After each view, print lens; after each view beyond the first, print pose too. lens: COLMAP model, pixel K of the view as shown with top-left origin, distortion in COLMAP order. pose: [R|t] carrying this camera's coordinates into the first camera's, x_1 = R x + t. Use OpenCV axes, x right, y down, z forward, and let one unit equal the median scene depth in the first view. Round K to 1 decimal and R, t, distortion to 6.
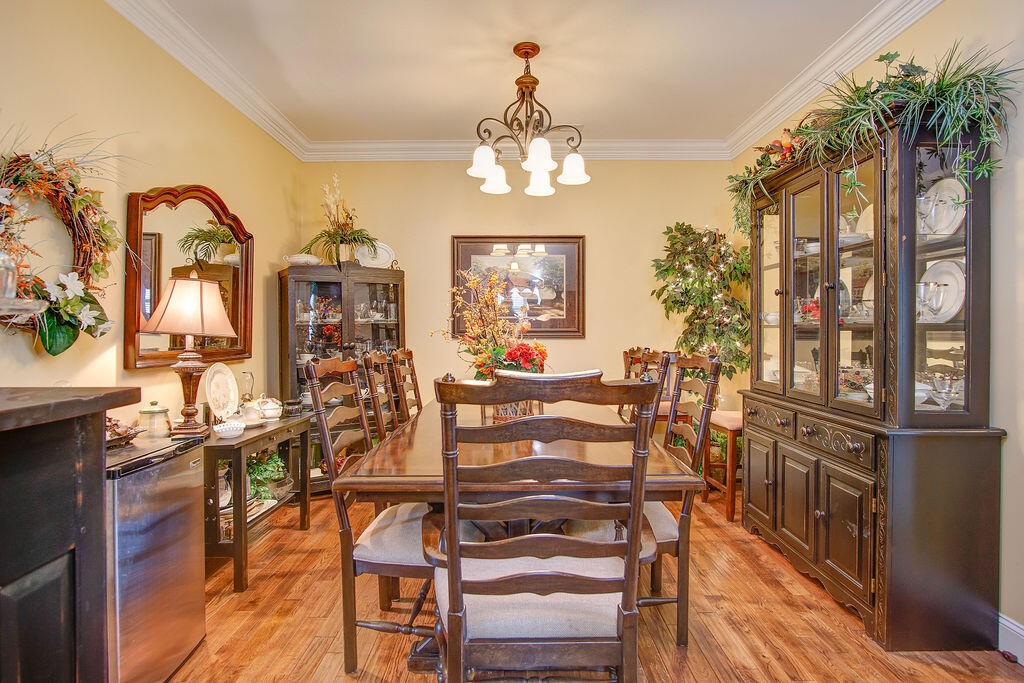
lens RADIAL K [[550.4, 0, 513.3], [0, 550.4, 334.9], [0, 0, 1]] dist [-0.028204, 0.000931]
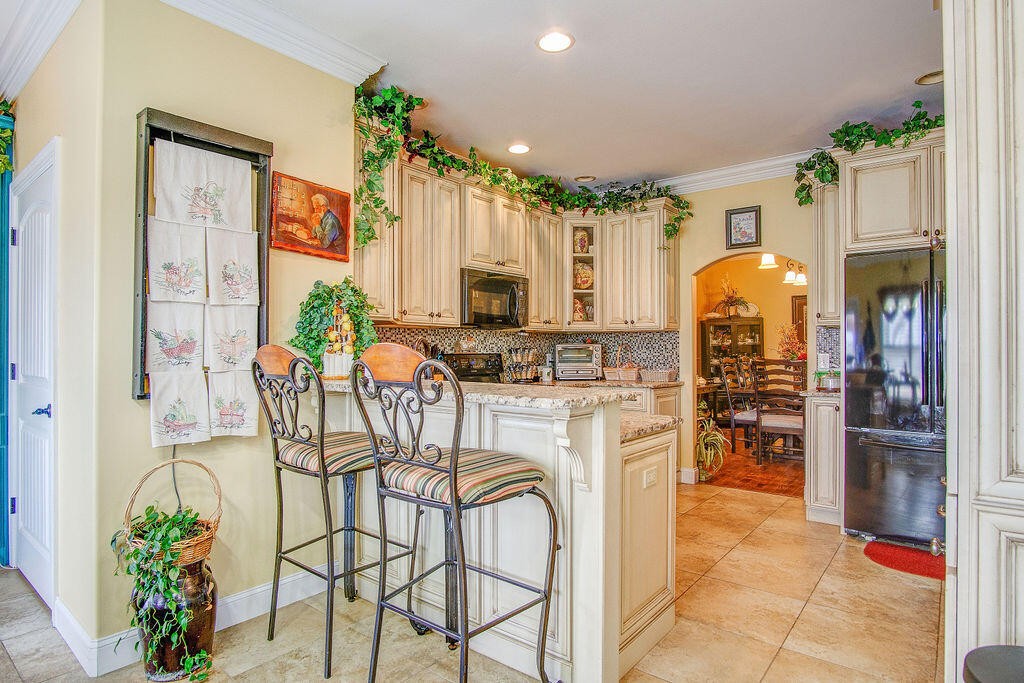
lens RADIAL K [[550.4, 0, 525.9], [0, 550.4, 345.6], [0, 0, 1]] dist [-0.028204, 0.000931]
pose [[0.786287, -0.009591, -0.617788, 0.360411], [0.003423, 0.999932, -0.011167, 0.002365], [0.617853, 0.006666, 0.786266, -1.117106]]
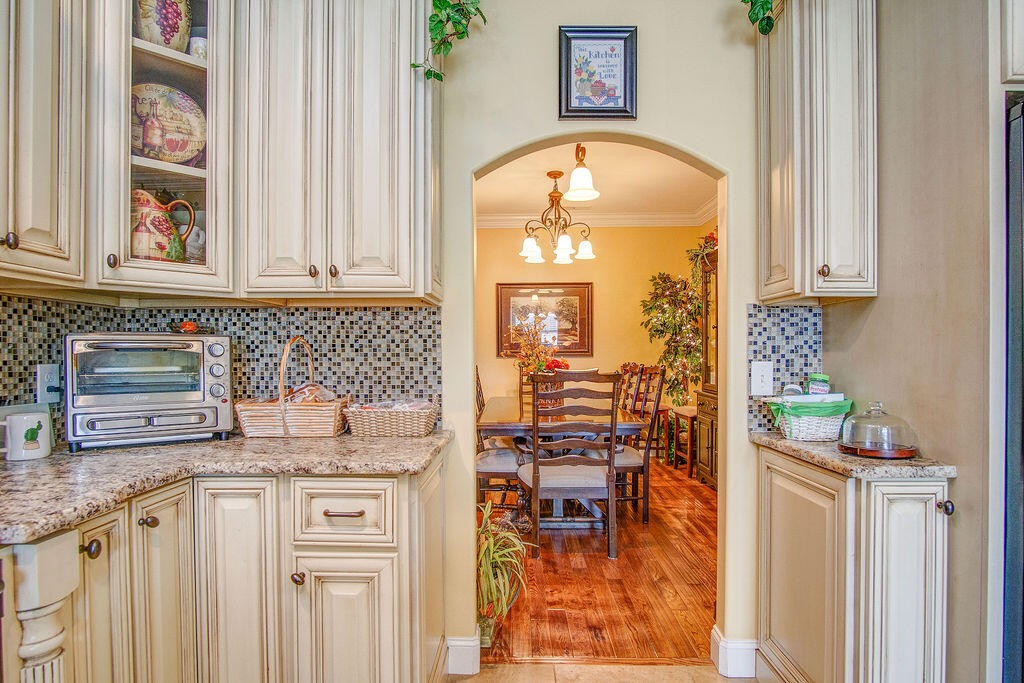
lens RADIAL K [[550.4, 0, 513.5], [0, 550.4, 360.2], [0, 0, 1]] dist [-0.028204, 0.000931]
pose [[0.999865, -0.004360, -0.015872, -0.054369], [0.004493, 0.999955, 0.008354, 0.002358], [0.015835, -0.008424, 0.999839, -0.442807]]
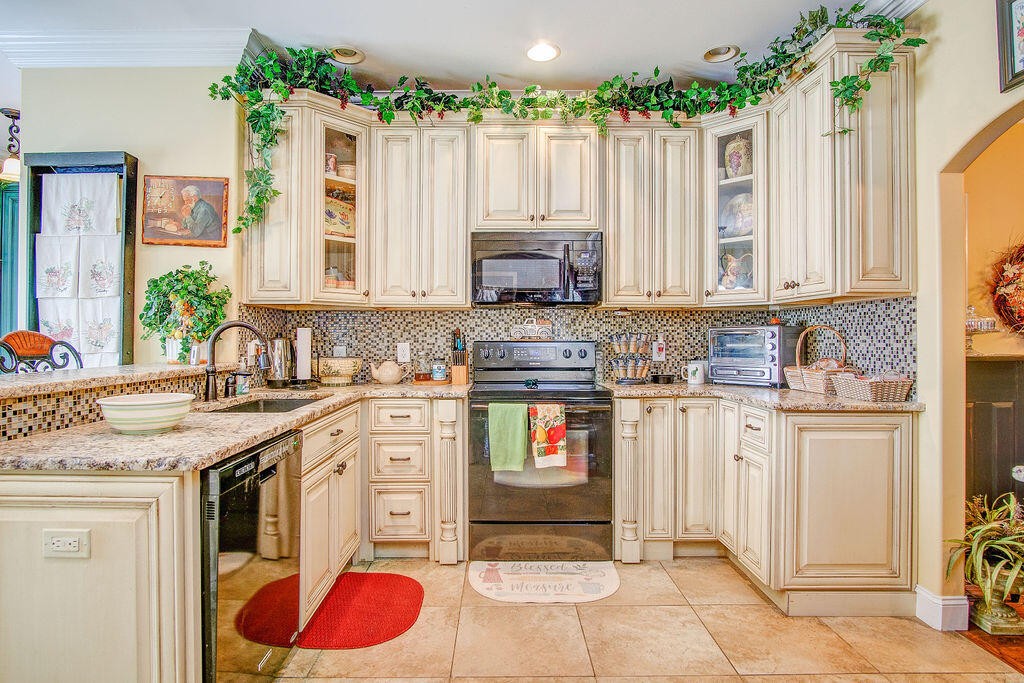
lens RADIAL K [[550.4, 0, 497.6], [0, 550.4, 335.9], [0, 0, 1]] dist [-0.028204, 0.000931]
pose [[0.005592, -0.008244, -0.999950, 0.441603], [-0.001765, 0.999964, -0.008254, 0.005015], [0.999983, 0.001811, 0.005577, -0.388464]]
